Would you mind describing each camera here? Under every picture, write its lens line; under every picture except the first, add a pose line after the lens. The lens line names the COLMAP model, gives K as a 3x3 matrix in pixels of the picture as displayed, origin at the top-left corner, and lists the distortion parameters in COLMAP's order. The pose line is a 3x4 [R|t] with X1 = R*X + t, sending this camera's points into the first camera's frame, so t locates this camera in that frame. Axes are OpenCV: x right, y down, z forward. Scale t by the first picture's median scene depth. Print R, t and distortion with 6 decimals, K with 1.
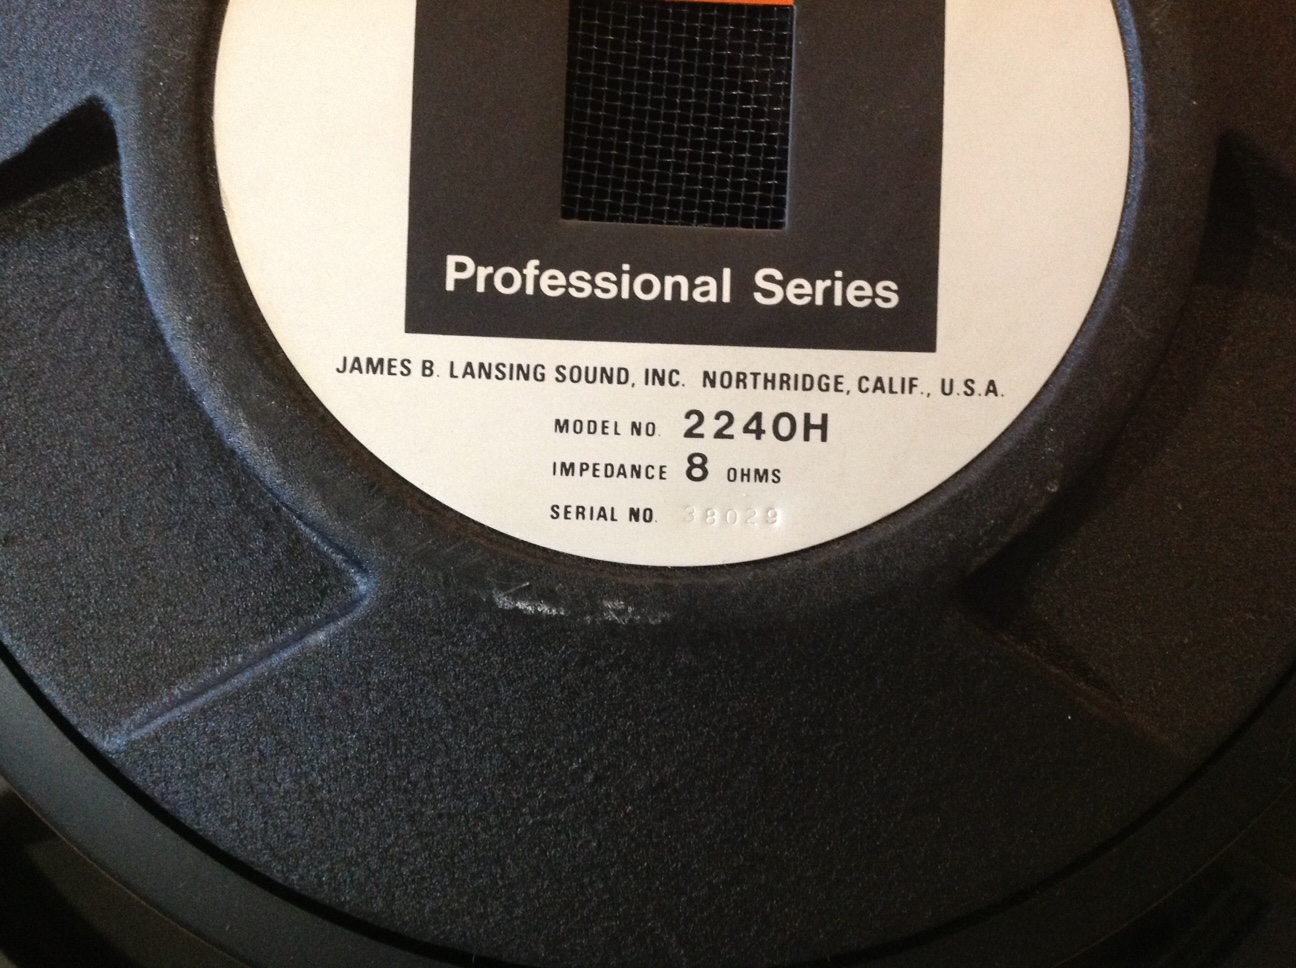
lens RADIAL K [[1303.6, 0, 642.3], [0, 1303.6, 522.2], [0, 0, 1]] dist [0.044381, 0.000000]
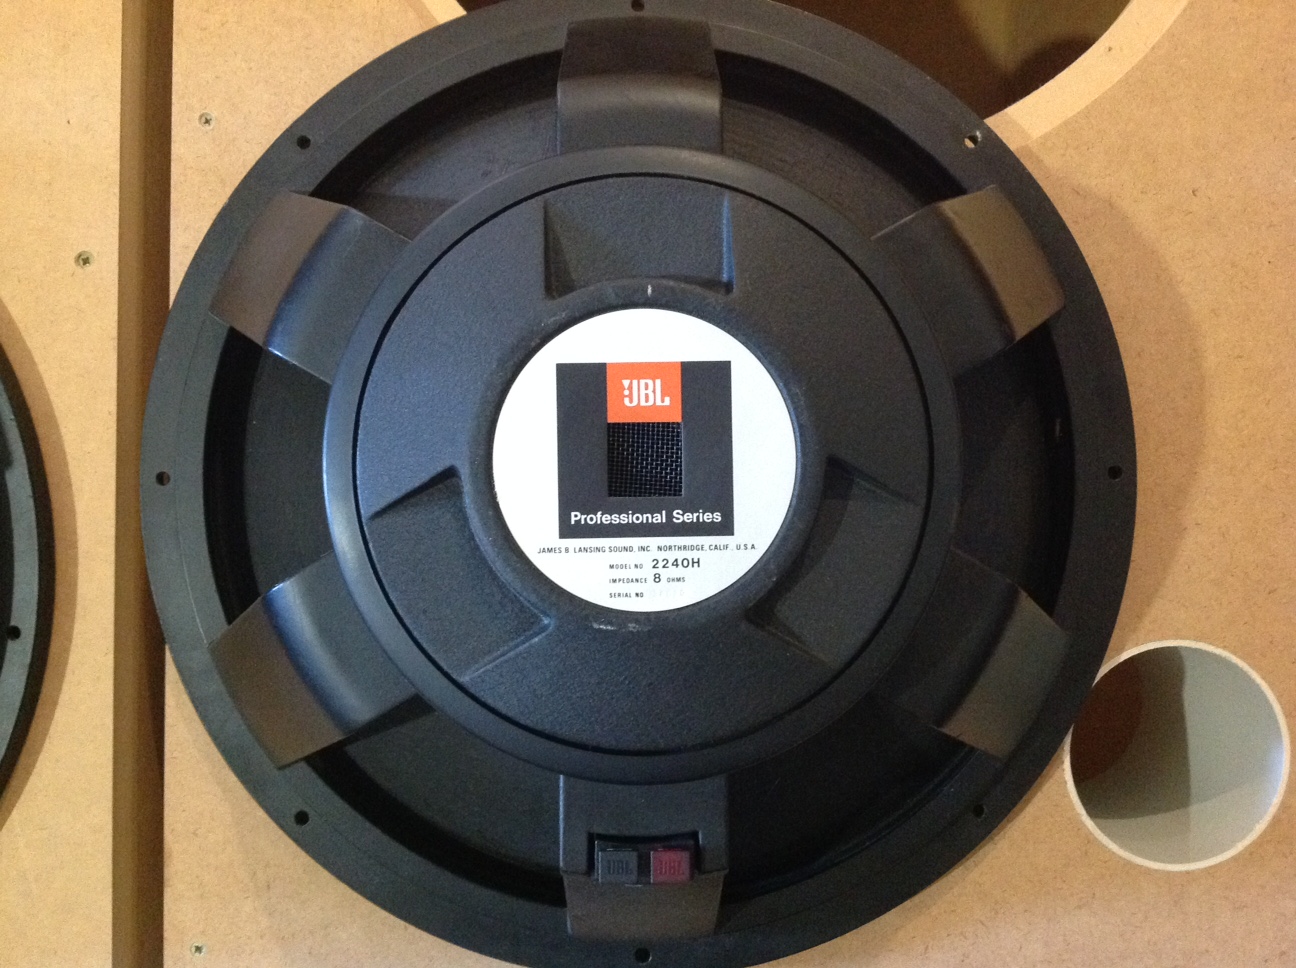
lens RADIAL K [[1303.6, 0, 649.7], [0, 1303.6, 478.2], [0, 0, 1]] dist [0.044381, 0.000000]
pose [[0.998367, -0.050614, -0.026492, 0.116276], [0.050679, 0.998713, 0.001818, -0.278284], [0.026366, -0.003158, 0.999647, -2.015863]]
